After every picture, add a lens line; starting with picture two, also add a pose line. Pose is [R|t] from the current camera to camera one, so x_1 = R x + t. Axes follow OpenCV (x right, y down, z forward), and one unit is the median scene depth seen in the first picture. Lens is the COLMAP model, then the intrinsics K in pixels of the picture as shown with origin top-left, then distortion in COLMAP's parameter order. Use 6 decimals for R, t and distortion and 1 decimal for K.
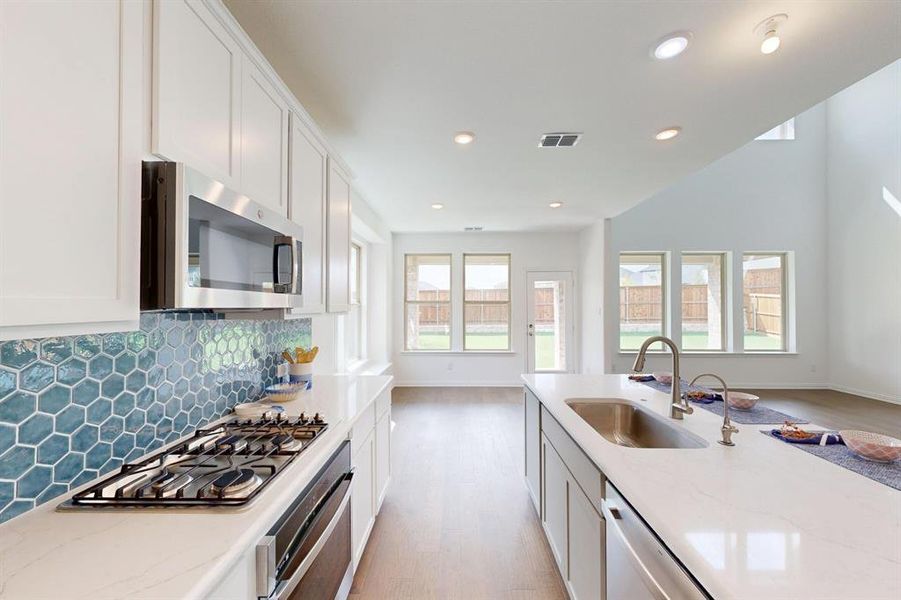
lens RADIAL K [[338.8, 0, 450.5], [0, 338.8, 300.0], [0, 0, 1]] dist [-0.000838, 0.000018]
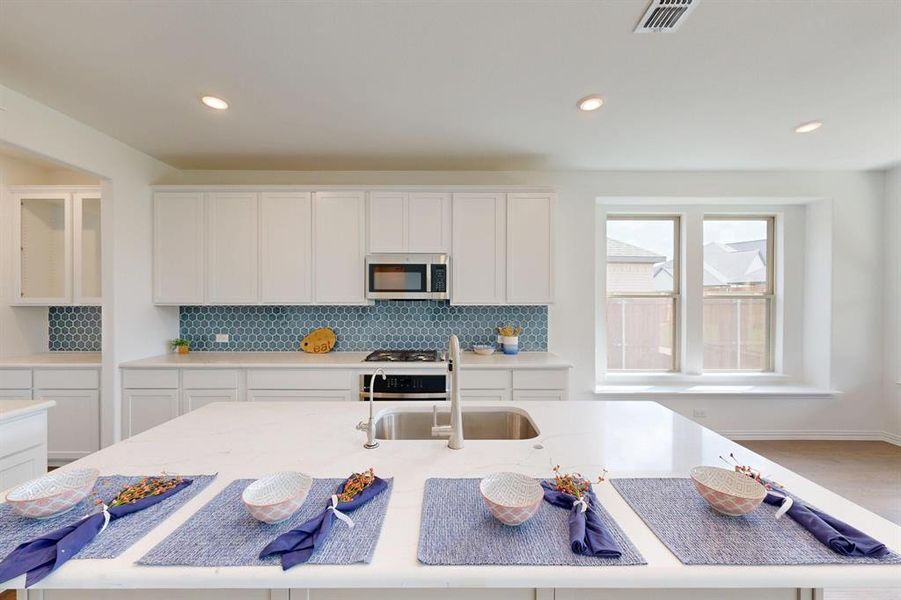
lens RADIAL K [[338.8, 0, 450.5], [0, 338.8, 300.0], [0, 0, 1]] dist [-0.000838, 0.000018]
pose [[0.018629, 0.005024, -0.999814, 0.380543], [0.016296, 0.999853, 0.005328, 0.004993], [0.999694, -0.016393, 0.018545, 0.262846]]
